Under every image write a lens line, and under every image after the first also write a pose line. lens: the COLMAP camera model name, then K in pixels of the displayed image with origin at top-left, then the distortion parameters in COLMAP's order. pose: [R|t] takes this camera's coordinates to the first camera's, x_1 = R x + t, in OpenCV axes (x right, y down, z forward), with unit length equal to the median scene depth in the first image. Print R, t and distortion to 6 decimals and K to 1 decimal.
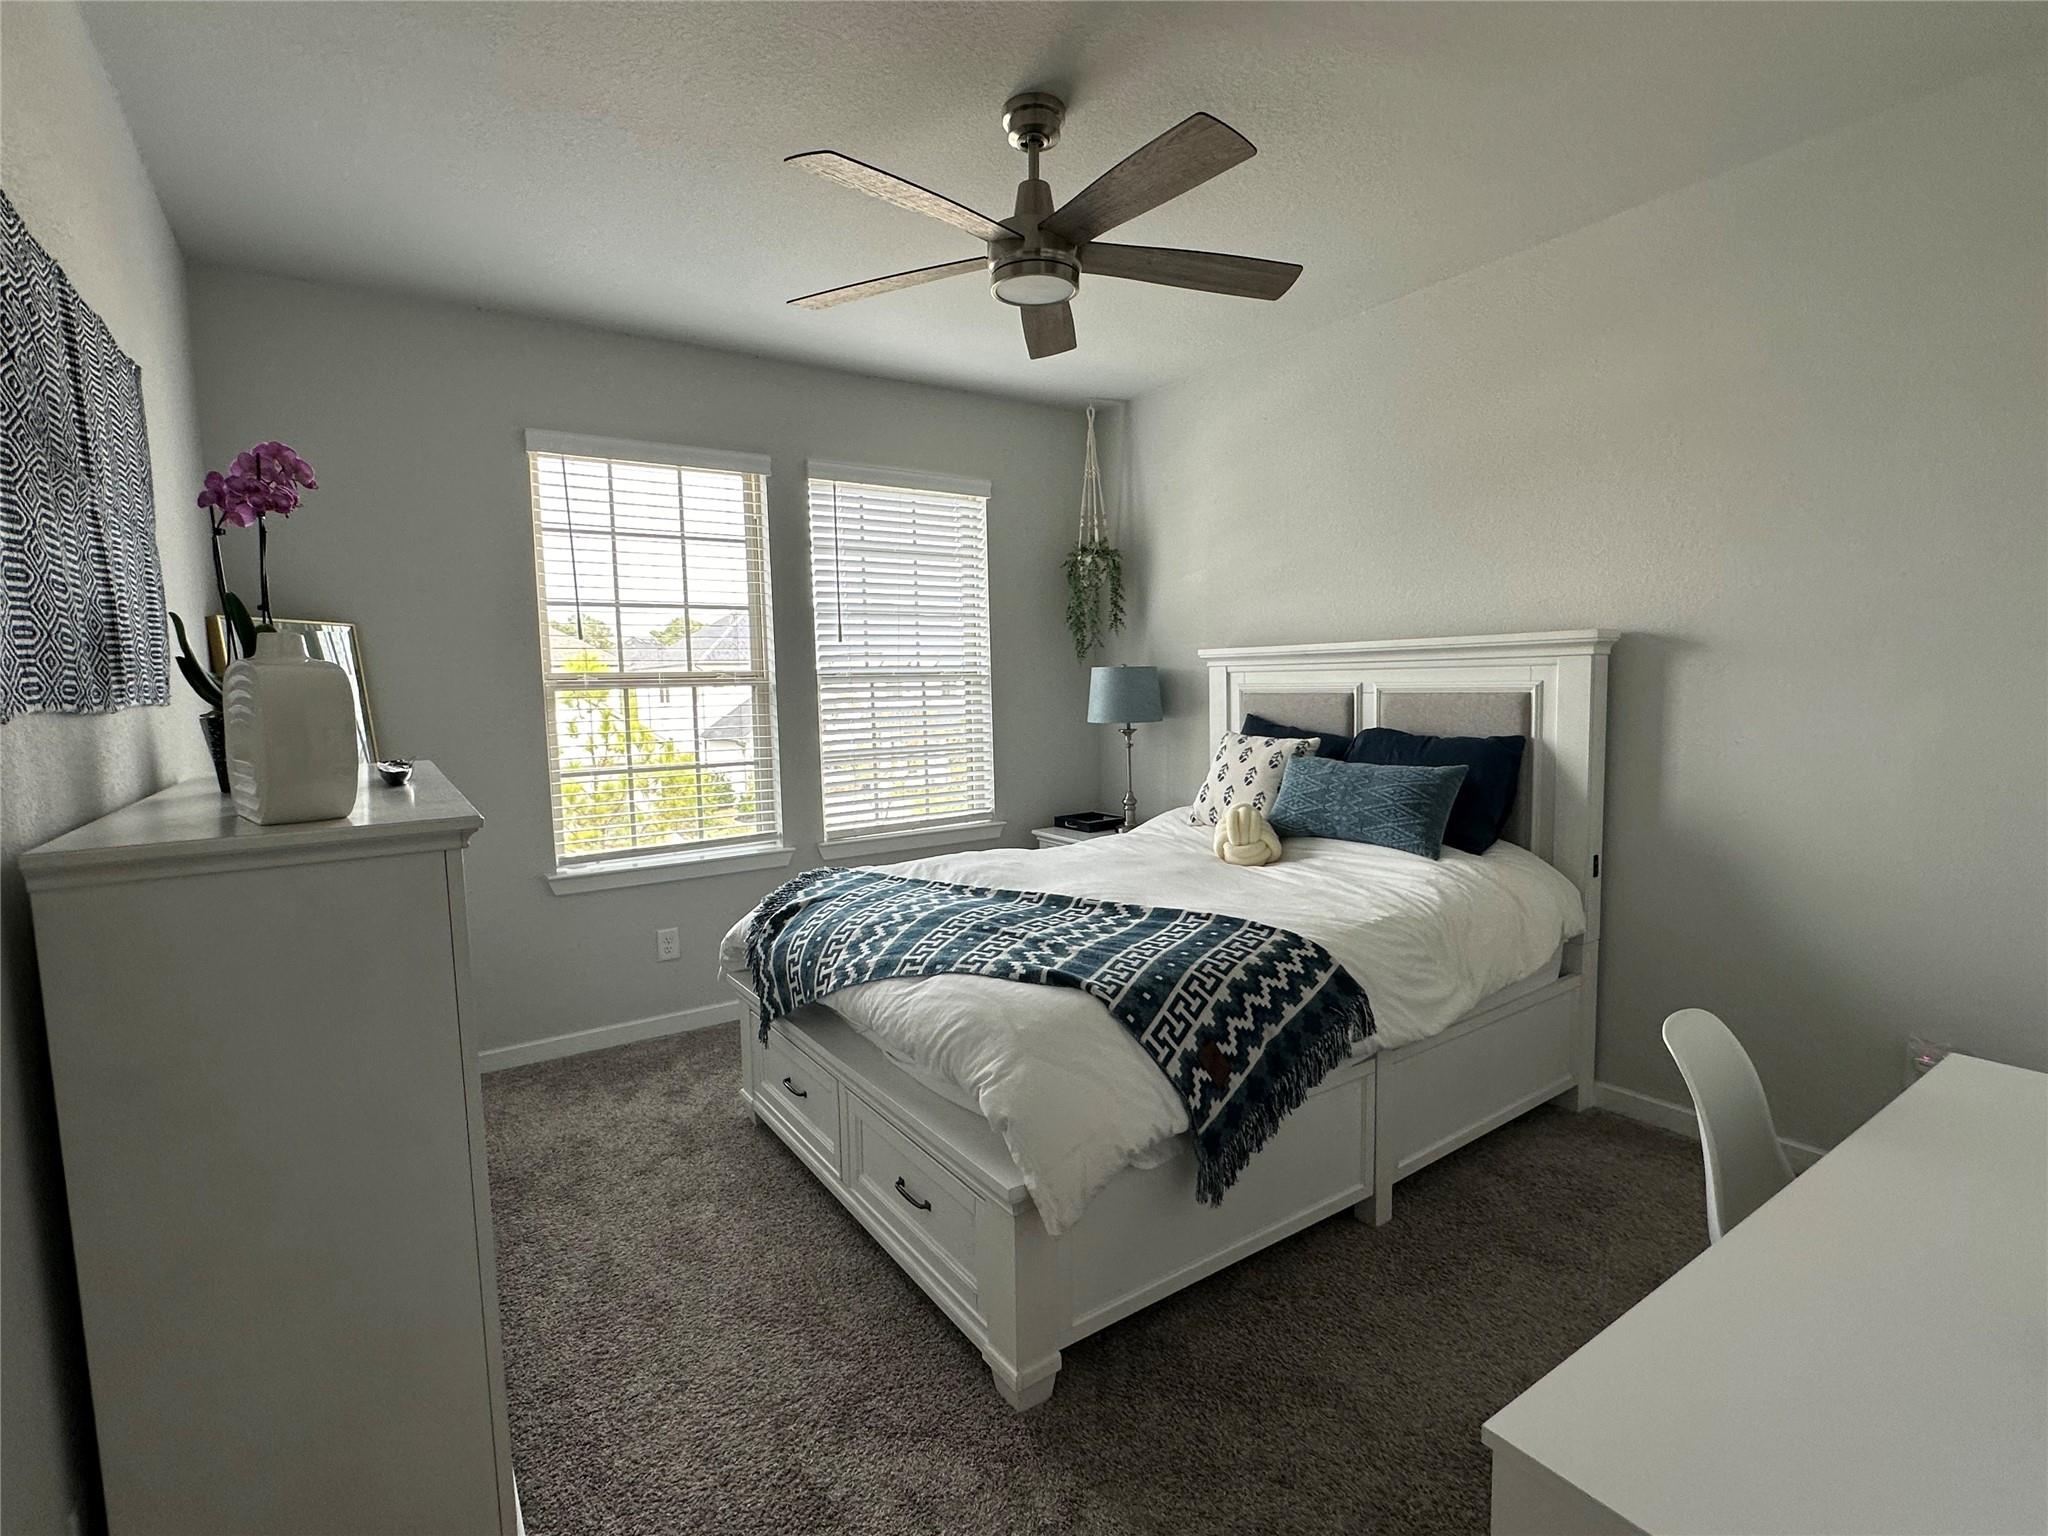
lens RADIAL K [[971.2, 0, 1031.7], [0, 971.2, 777.5], [0, 0, 1]] dist [-0.003121, 0.001466]
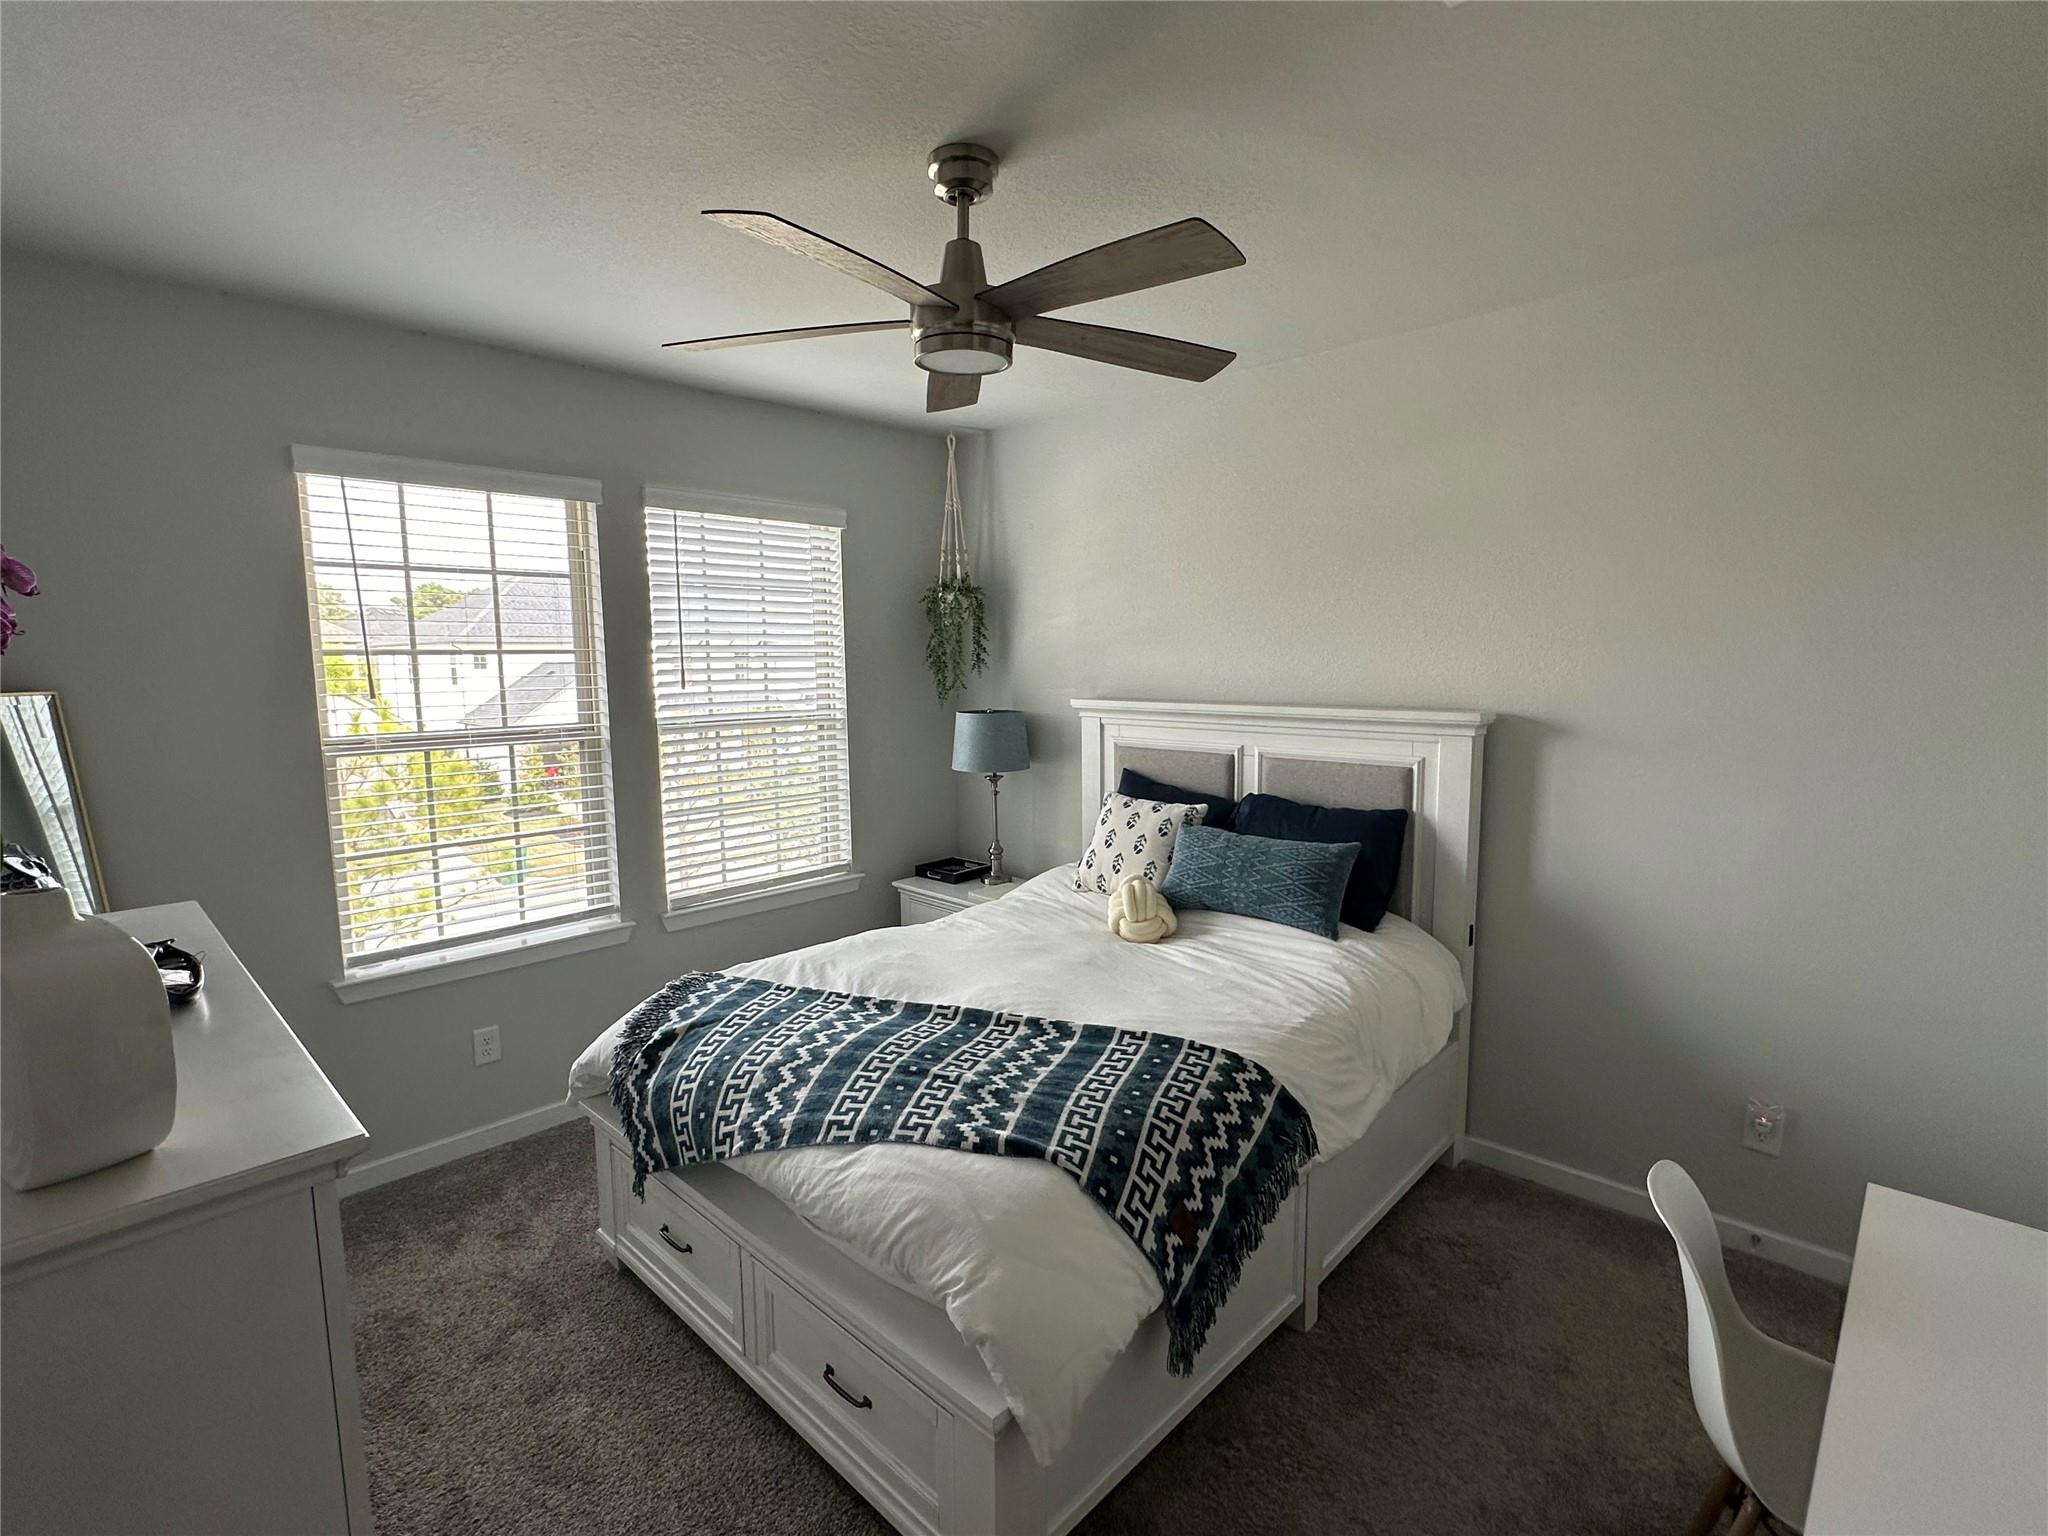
lens RADIAL K [[971.2, 0, 1028.2], [0, 971.2, 778.6], [0, 0, 1]] dist [-0.003121, 0.001466]
pose [[0.979209, -0.012773, 0.202450, -0.097915], [0.008232, 0.999696, 0.023257, -0.108860], [-0.202686, -0.021107, 0.979016, 0.080087]]
